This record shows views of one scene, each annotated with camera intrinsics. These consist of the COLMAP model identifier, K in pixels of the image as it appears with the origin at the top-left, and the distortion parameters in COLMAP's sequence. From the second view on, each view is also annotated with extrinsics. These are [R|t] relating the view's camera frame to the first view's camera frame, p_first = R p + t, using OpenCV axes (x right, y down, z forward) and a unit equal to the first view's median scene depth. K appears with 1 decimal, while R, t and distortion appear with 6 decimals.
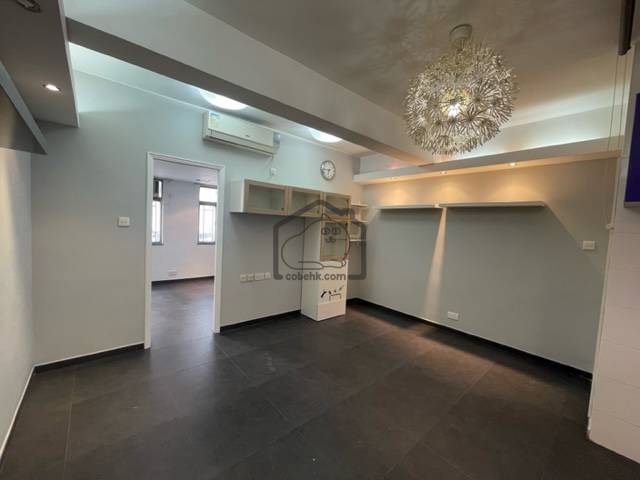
lens RADIAL K [[260.2, 0, 317.9], [0, 260.2, 238.0], [0, 0, 1]] dist [0.010397, 0.000097]
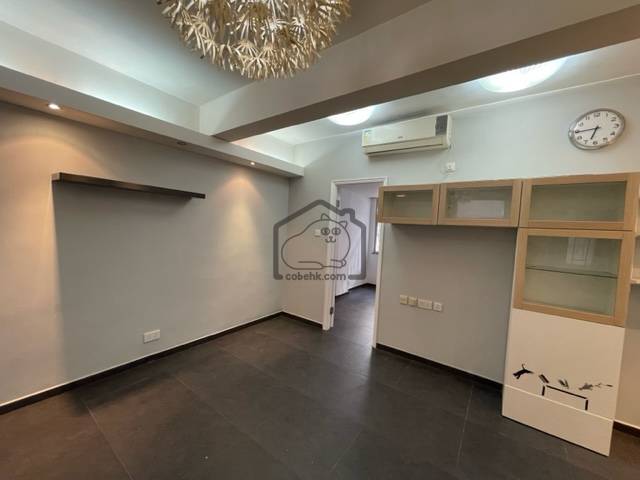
lens RADIAL K [[260.2, 0, 322.0], [0, 260.2, 239.7], [0, 0, 1]] dist [0.010397, 0.000097]
pose [[0.234658, 0.011270, -0.972013, 0.478799], [-0.090358, 0.995856, -0.010267, -0.009921], [0.967869, 0.090239, 0.234704, 0.506950]]
